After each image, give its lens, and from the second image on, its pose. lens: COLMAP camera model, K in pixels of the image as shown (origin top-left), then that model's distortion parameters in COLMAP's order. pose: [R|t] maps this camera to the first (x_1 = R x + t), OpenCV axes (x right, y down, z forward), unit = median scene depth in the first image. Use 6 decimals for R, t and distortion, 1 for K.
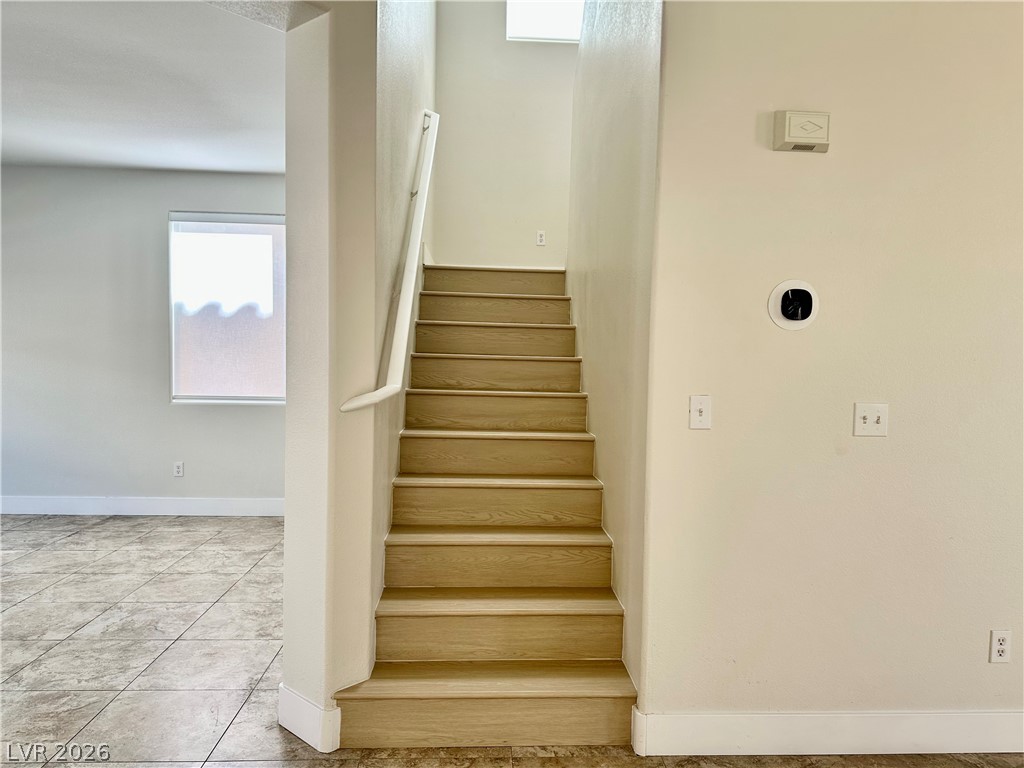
lens RADIAL K [[722.1, 0, 512.0], [0, 722.1, 384.0], [0, 0, 1]] dist [0.034300, -0.027508]
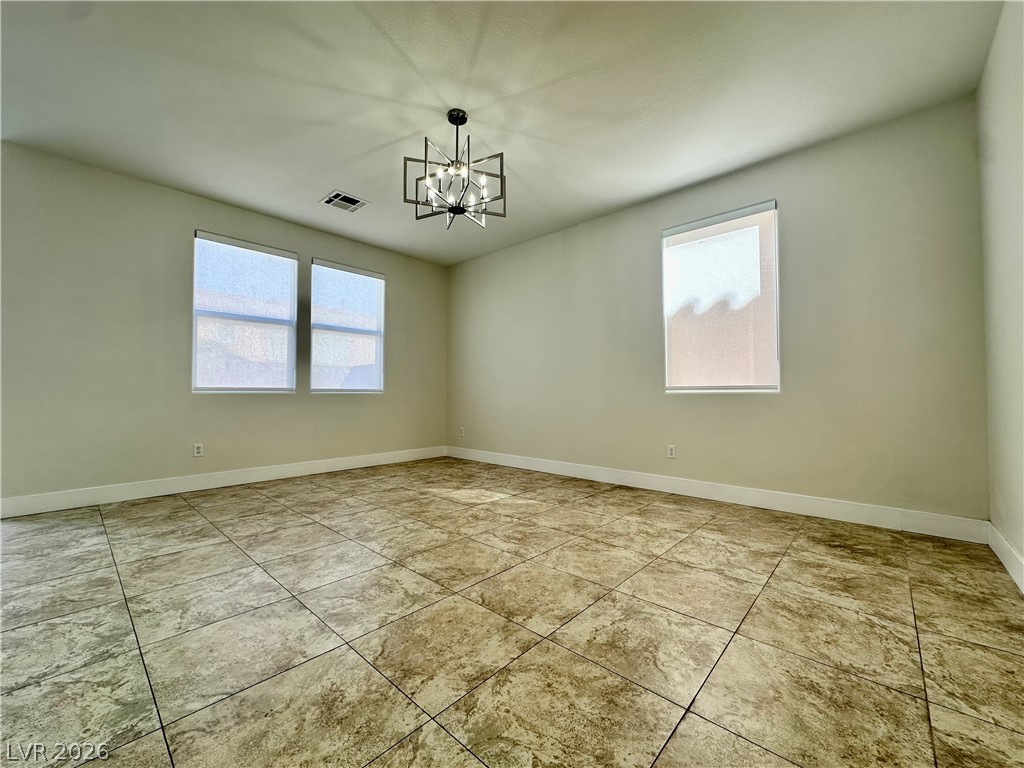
lens RADIAL K [[409.1, 0, 514.2], [0, 409.1, 382.7], [0, 0, 1]] dist [-0.000397, 0.000215]
pose [[0.710839, -0.039762, -0.702230, -0.230668], [-0.018100, 0.997036, -0.074776, 0.079273], [0.703122, 0.065864, 0.708012, 0.470407]]
